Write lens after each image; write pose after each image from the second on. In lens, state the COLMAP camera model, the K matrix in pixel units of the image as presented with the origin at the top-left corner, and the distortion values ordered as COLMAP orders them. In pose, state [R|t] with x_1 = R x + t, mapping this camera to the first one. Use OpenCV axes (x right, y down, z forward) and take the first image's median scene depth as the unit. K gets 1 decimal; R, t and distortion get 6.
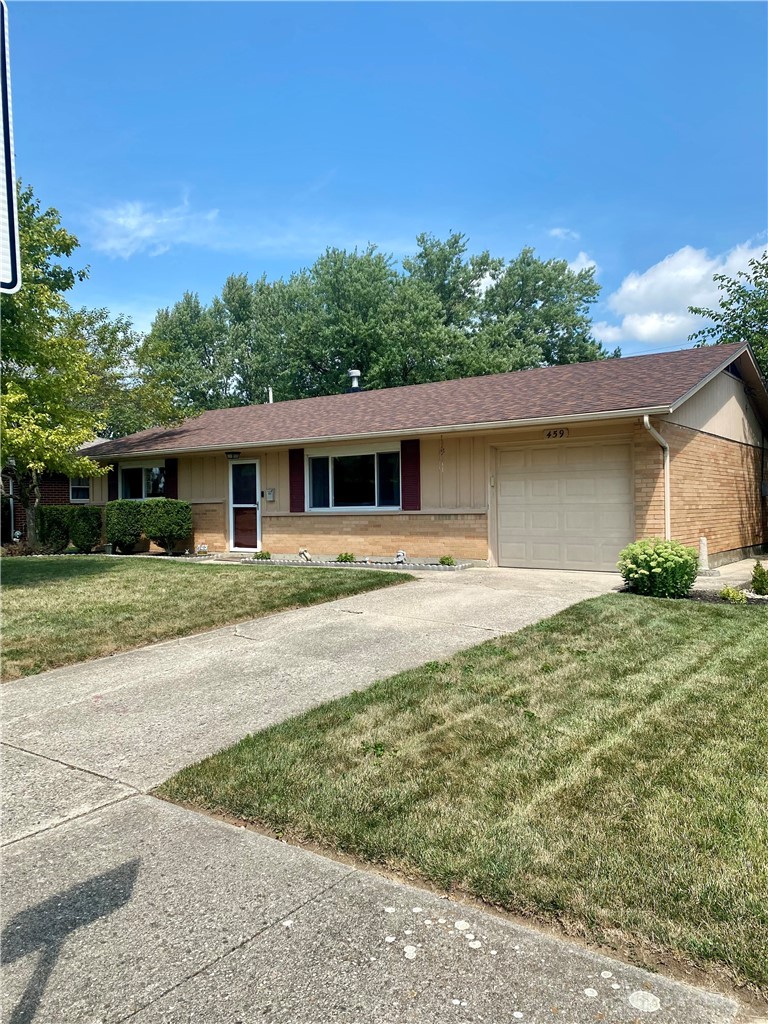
lens RADIAL K [[767.9, 0, 382.9], [0, 767.9, 511.7], [0, 0, 1]] dist [-0.042618, -0.005265]
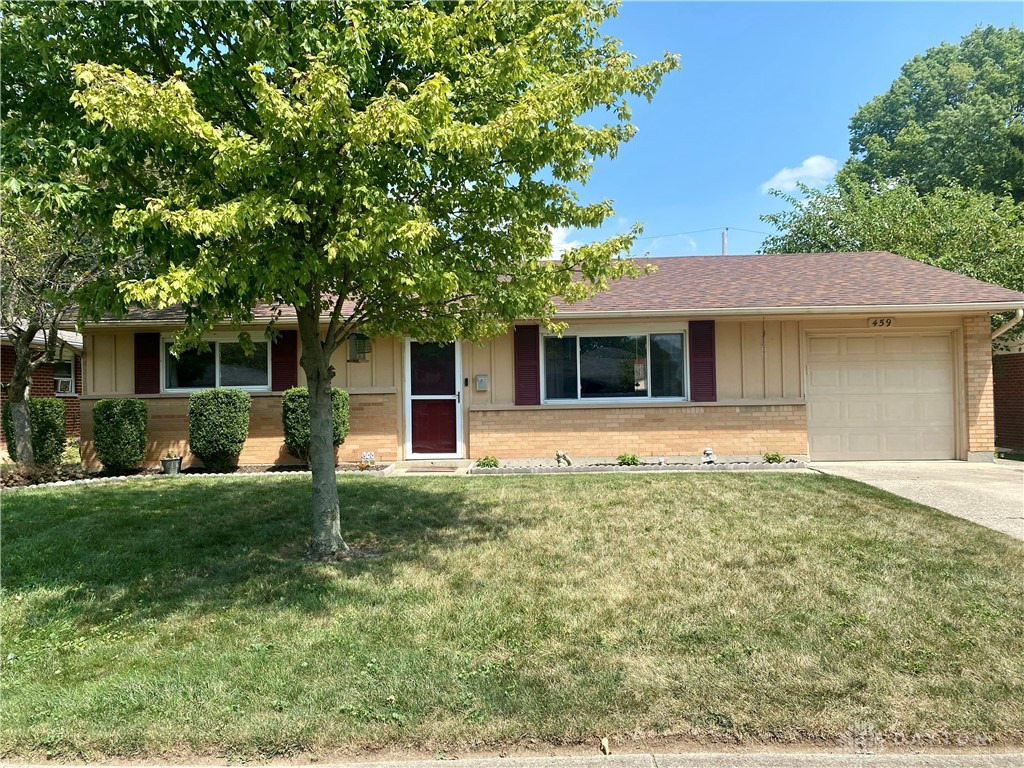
lens RADIAL K [[767.9, 0, 511.8], [0, 767.9, 385.9], [0, 0, 1]] dist [-0.042618, -0.005265]
pose [[0.840578, 0.008189, 0.541629, -0.602024], [0.007365, 0.999621, -0.026544, 0.001920], [-0.541641, 0.026301, 0.840198, 0.377889]]
